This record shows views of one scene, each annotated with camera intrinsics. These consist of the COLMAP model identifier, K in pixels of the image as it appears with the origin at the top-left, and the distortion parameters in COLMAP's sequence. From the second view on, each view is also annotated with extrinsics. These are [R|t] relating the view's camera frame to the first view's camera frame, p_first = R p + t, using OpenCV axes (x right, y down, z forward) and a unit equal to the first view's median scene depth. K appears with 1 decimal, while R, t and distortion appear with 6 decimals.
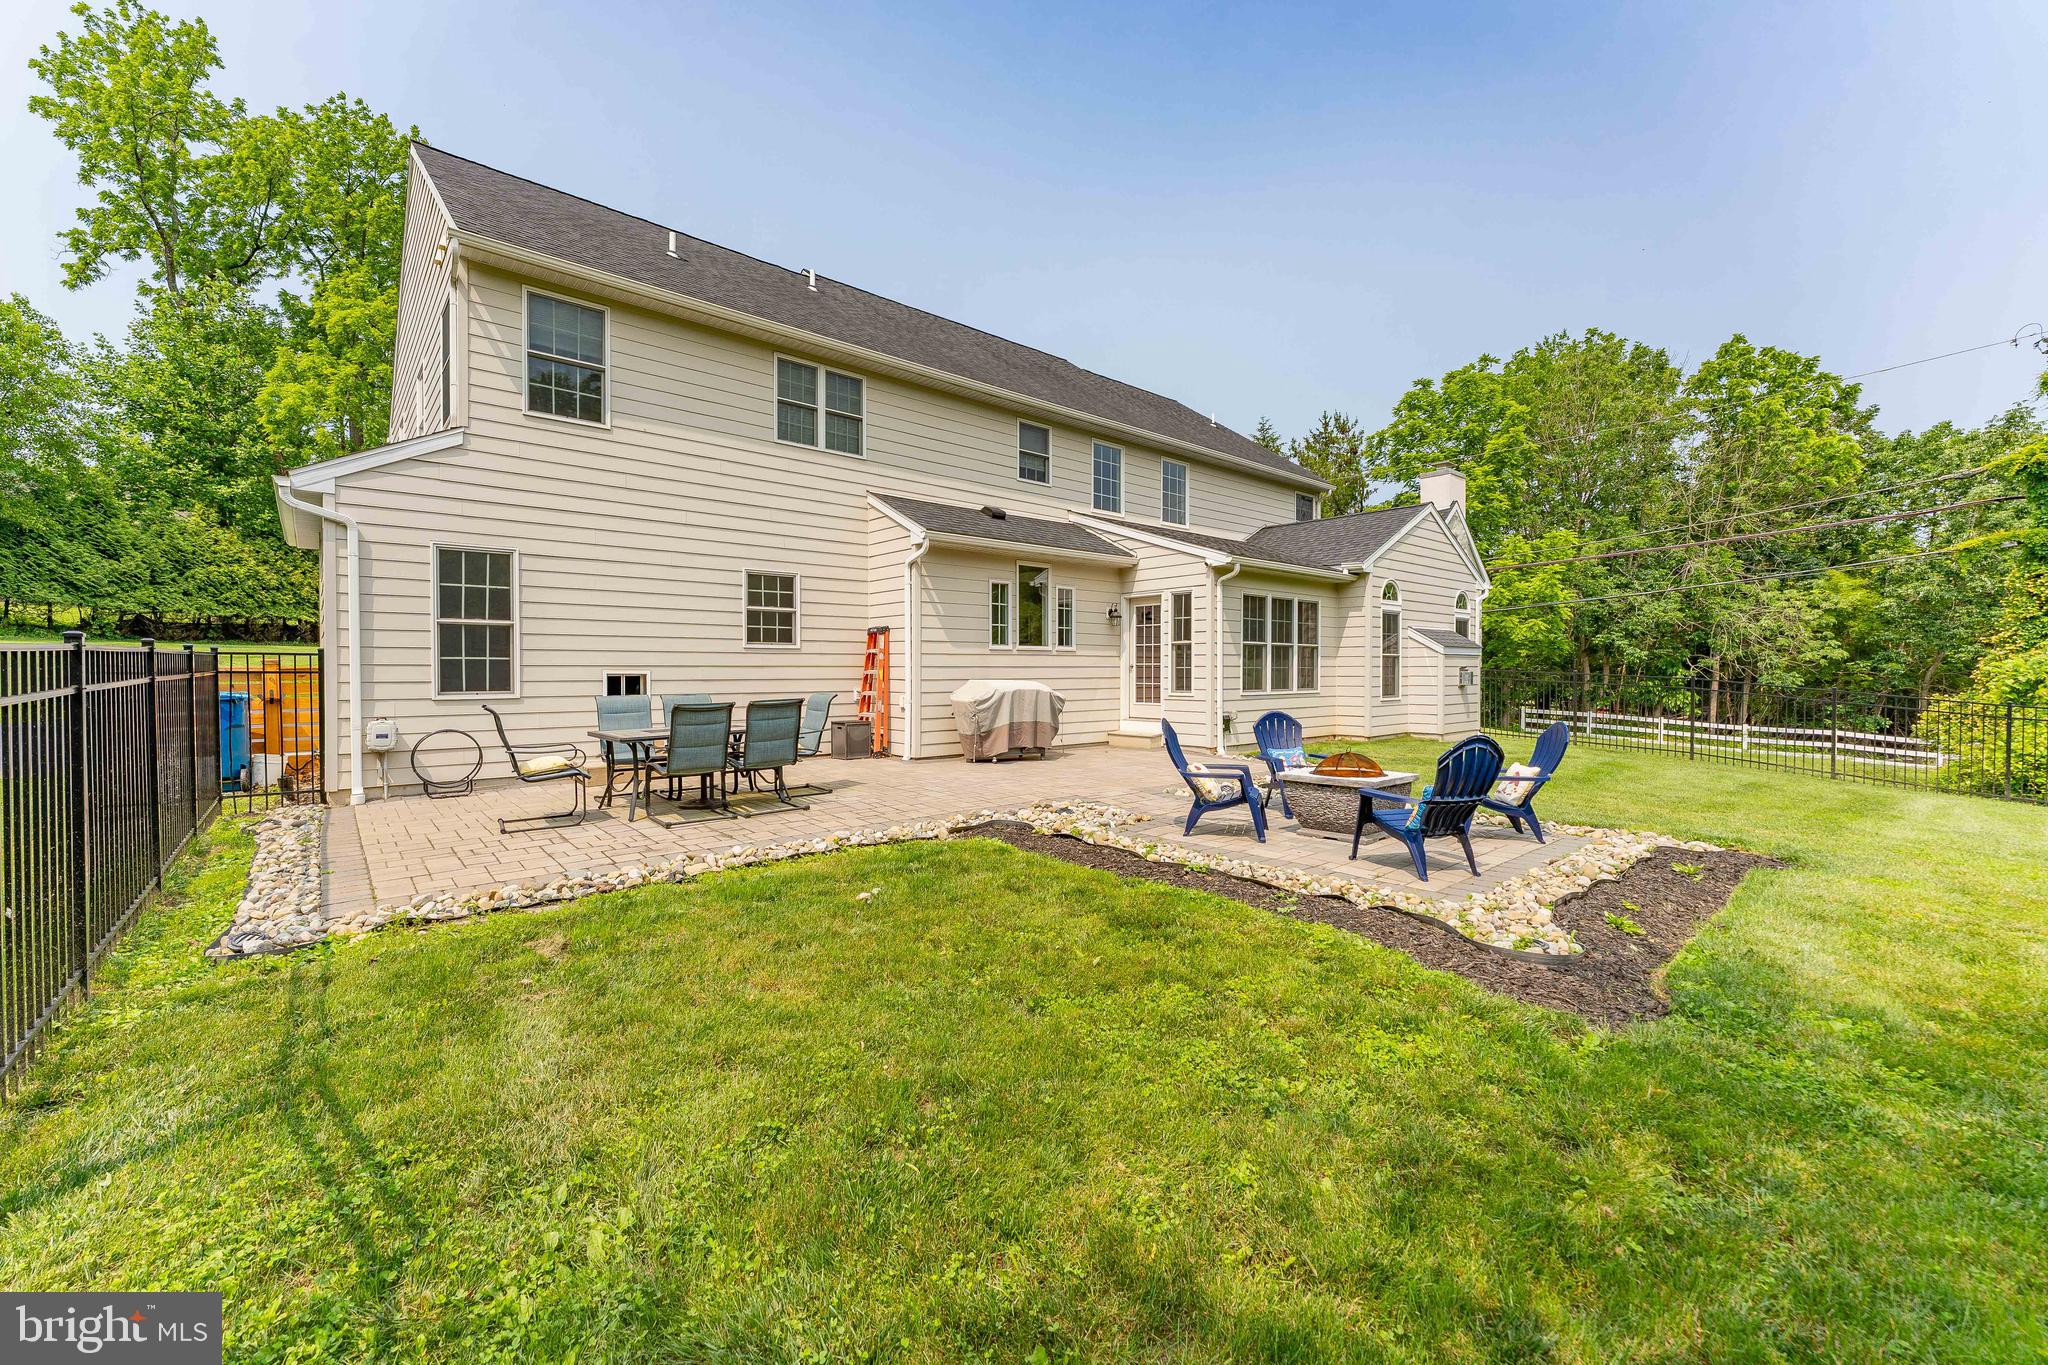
lens RADIAL K [[823.1, 0, 1020.9], [0, 823.1, 680.5], [0, 0, 1]] dist [-0.008728, 0.002020]
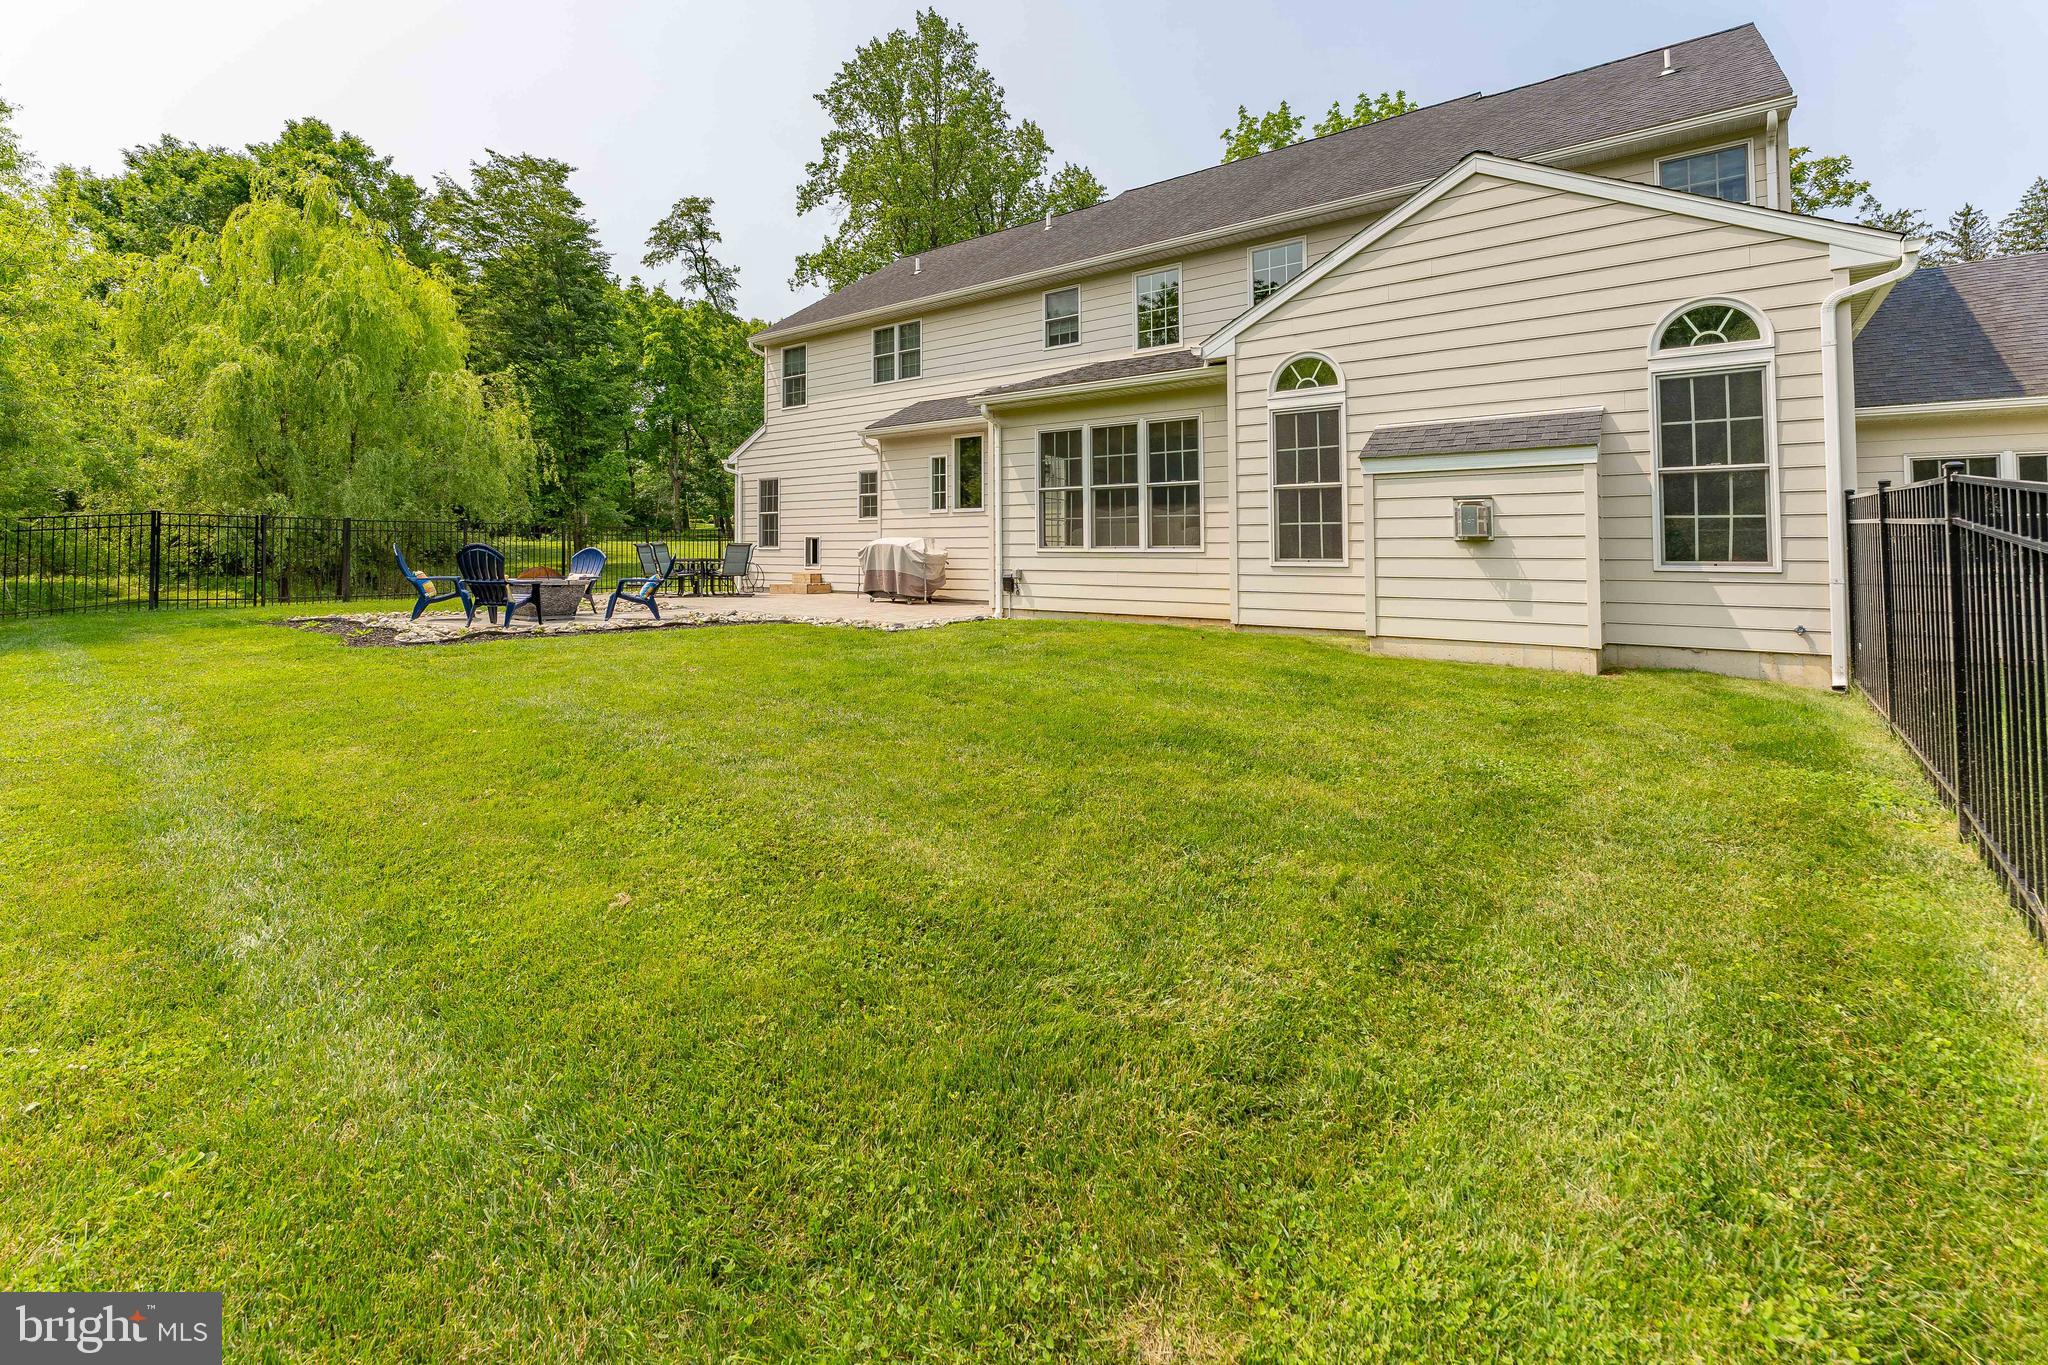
lens RADIAL K [[823.1, 0, 1034.6], [0, 823.1, 562.9], [0, 0, 1]] dist [-0.008728, 0.002020]
pose [[0.248830, 0.006577, -0.968525, 1.036162], [-0.022015, 0.999757, 0.001133, 0.026644], [0.968297, 0.021040, 0.248914, 0.752118]]
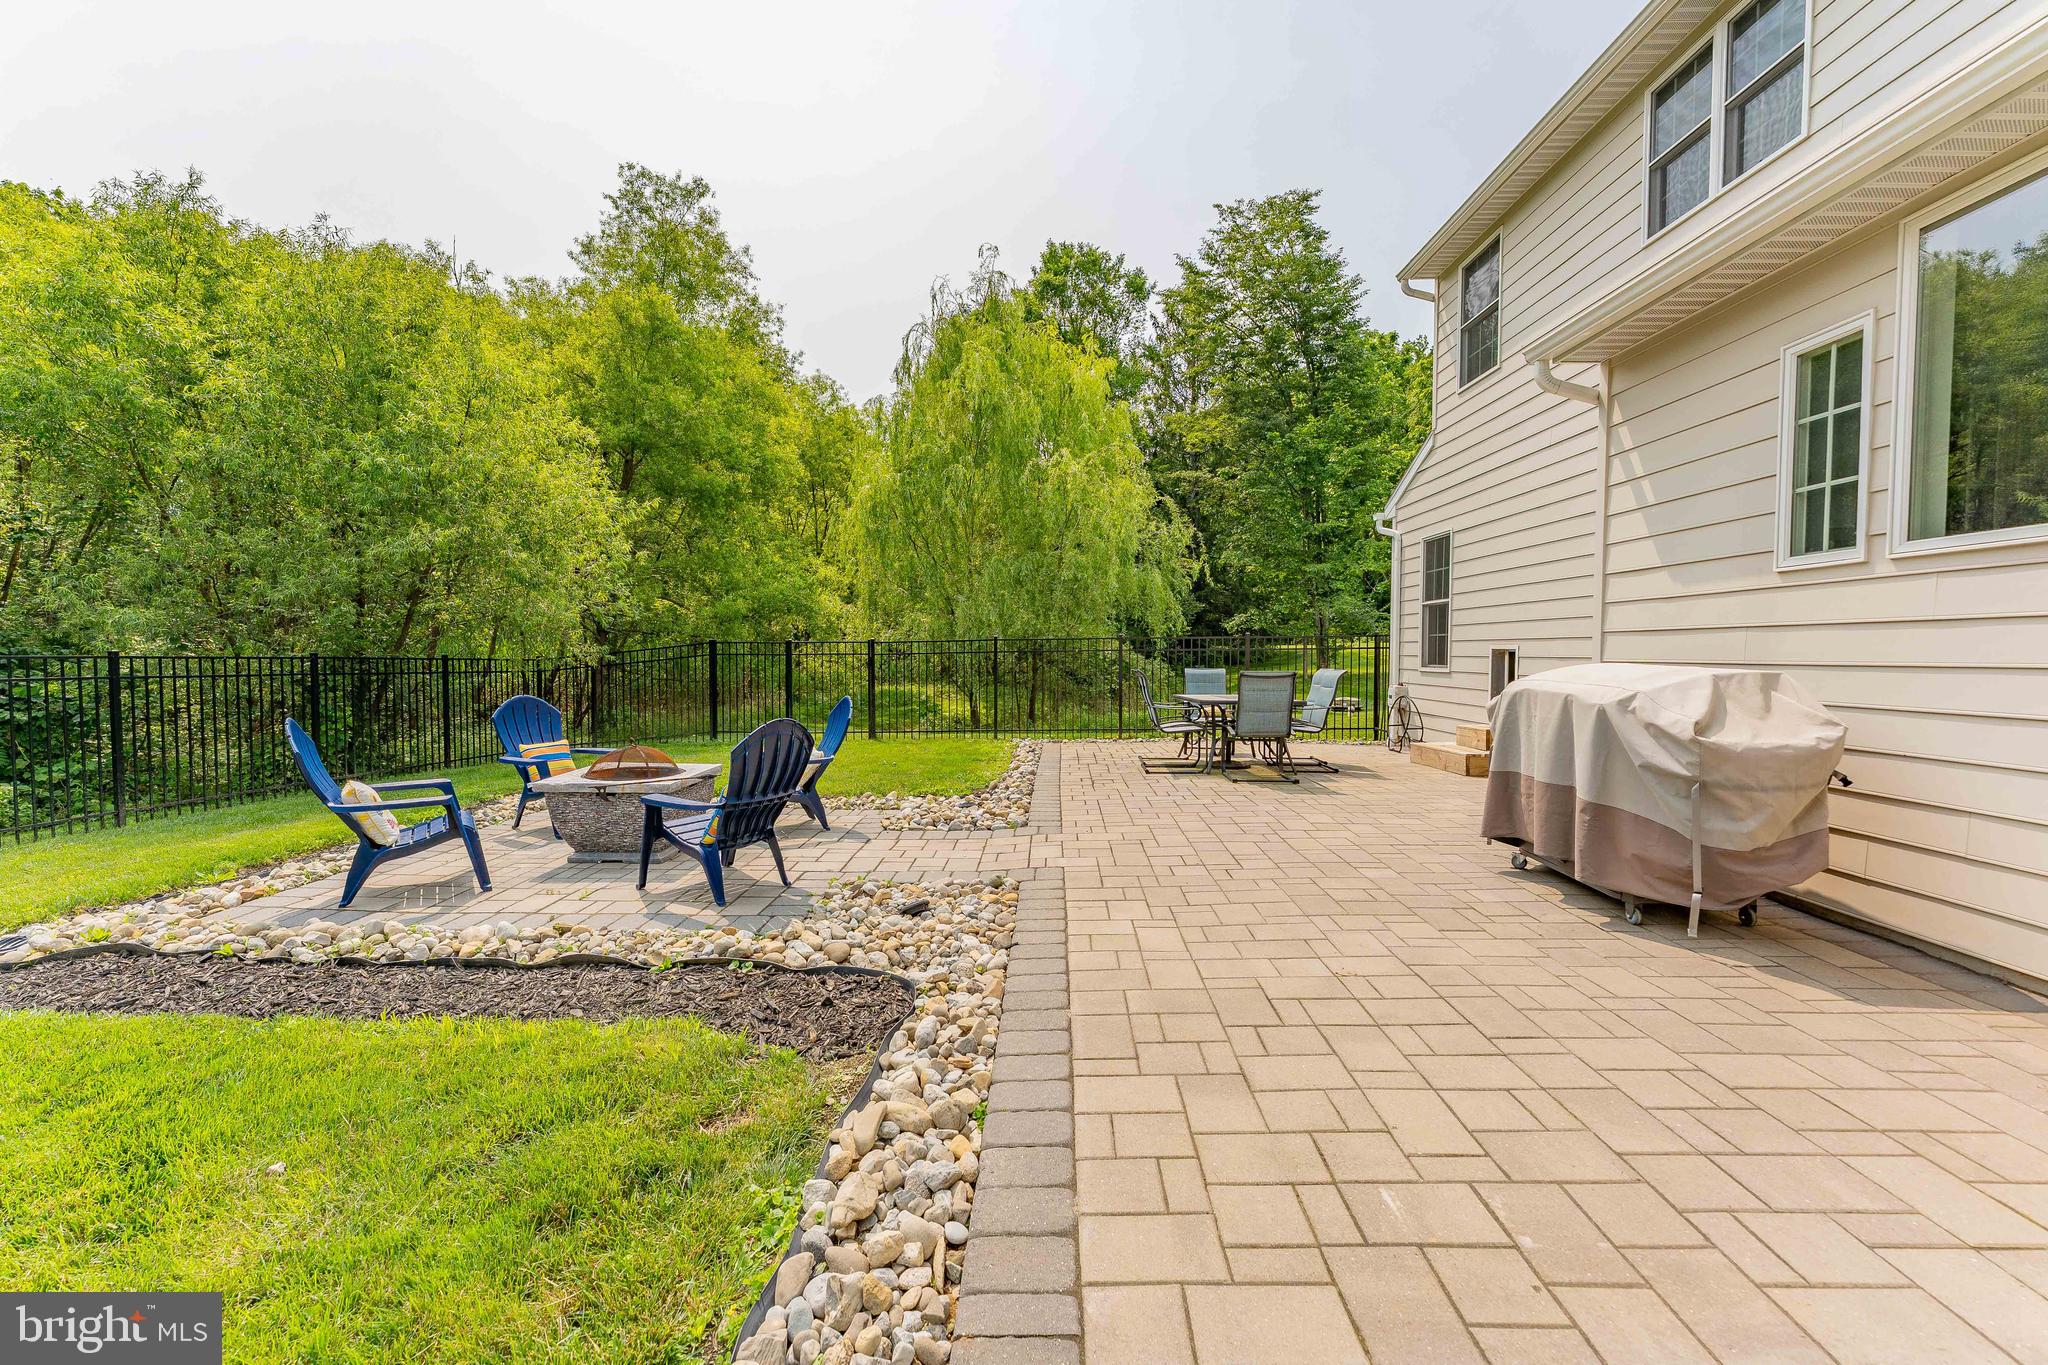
lens RADIAL K [[823.1, 0, 1028.9], [0, 823.1, 698.8], [0, 0, 1]] dist [-0.008728, 0.002020]
pose [[-0.669510, 0.043988, -0.741499, 0.350753], [-0.007068, 0.997823, 0.065575, -0.006674], [0.742769, 0.049144, -0.667741, 0.883906]]
